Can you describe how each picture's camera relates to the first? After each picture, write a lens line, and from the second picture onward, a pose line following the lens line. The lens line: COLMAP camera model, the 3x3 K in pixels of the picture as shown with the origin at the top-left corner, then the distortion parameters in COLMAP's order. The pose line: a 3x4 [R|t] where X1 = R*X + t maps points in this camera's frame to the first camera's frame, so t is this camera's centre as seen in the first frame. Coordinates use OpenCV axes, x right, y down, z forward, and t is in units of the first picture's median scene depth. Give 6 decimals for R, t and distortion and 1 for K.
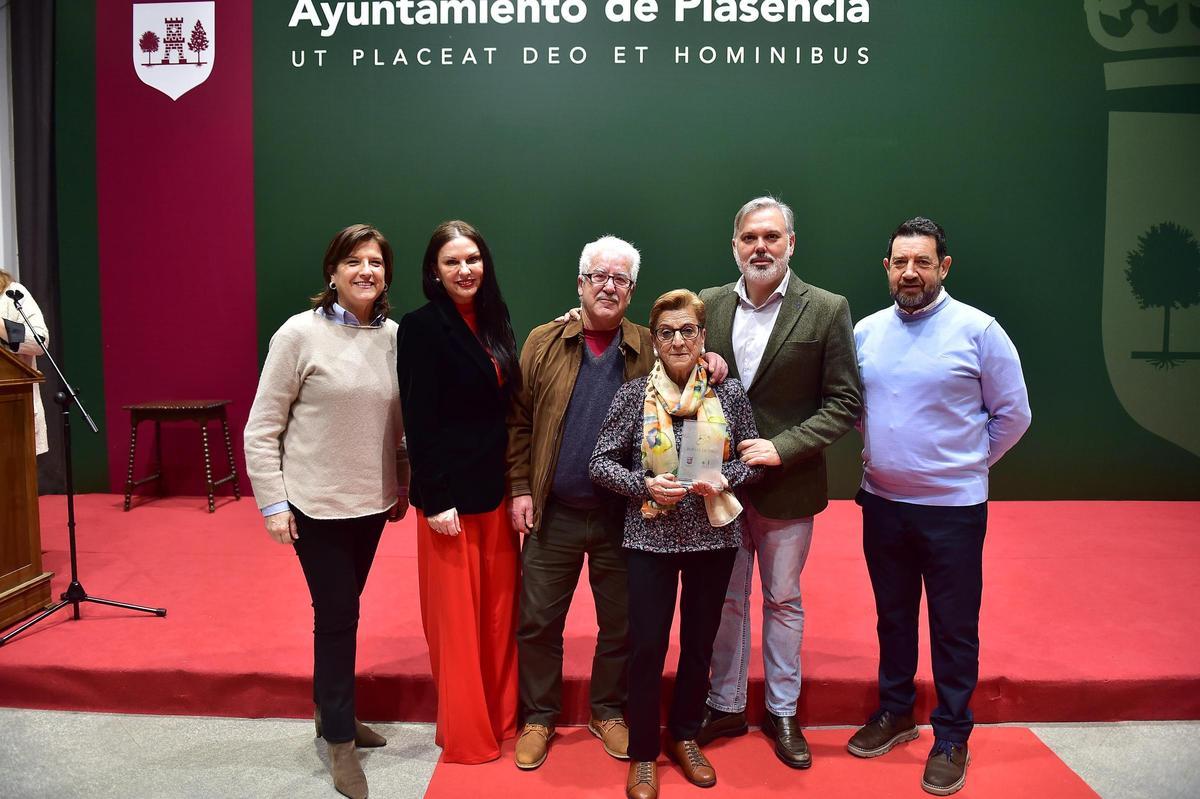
lens RADIAL K [[818.8, 0, 595.3], [0, 818.8, 401.9], [0, 0, 1]] dist [-0.051103, -0.001538]
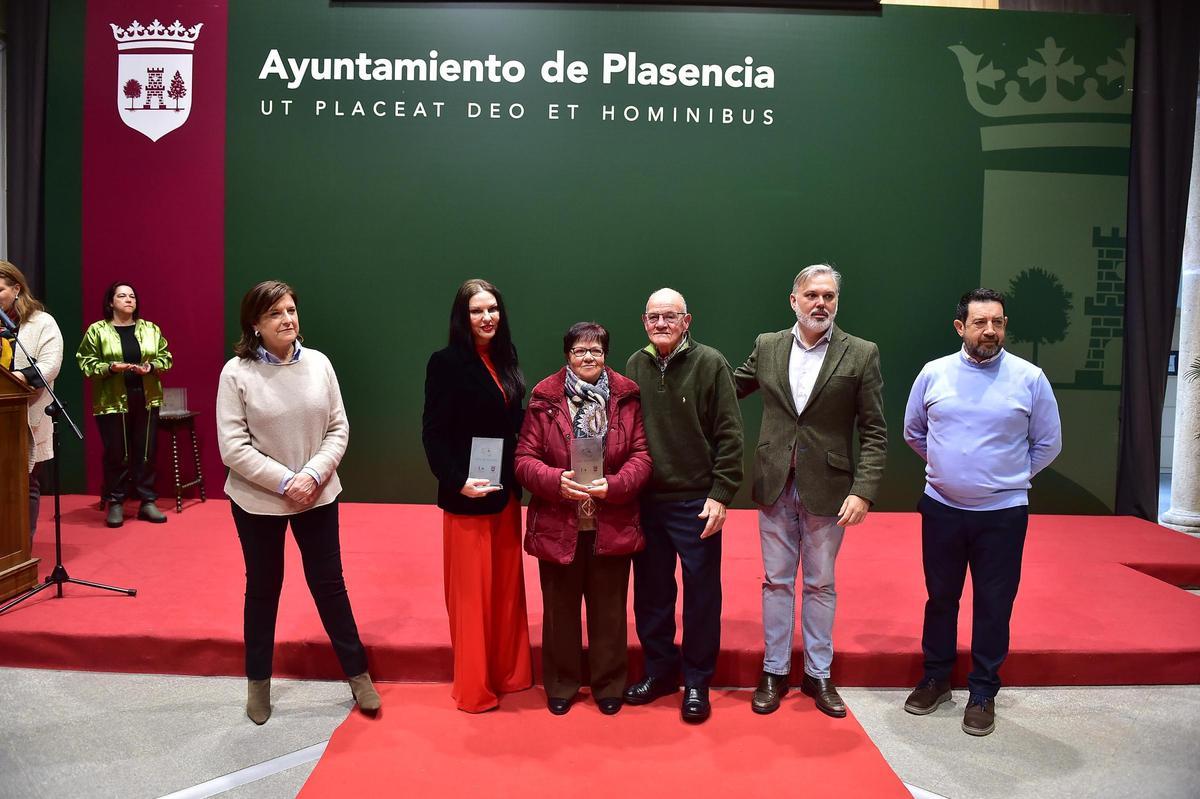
lens RADIAL K [[816.9, 0, 595.3], [0, 816.9, 401.1], [0, 0, 1]] dist [-0.051110, -0.001853]
pose [[0.999499, 0.016156, 0.027212, 0.063816], [-0.015671, 0.999716, -0.017927, -0.005780], [-0.027494, 0.017492, 0.999469, -0.122719]]
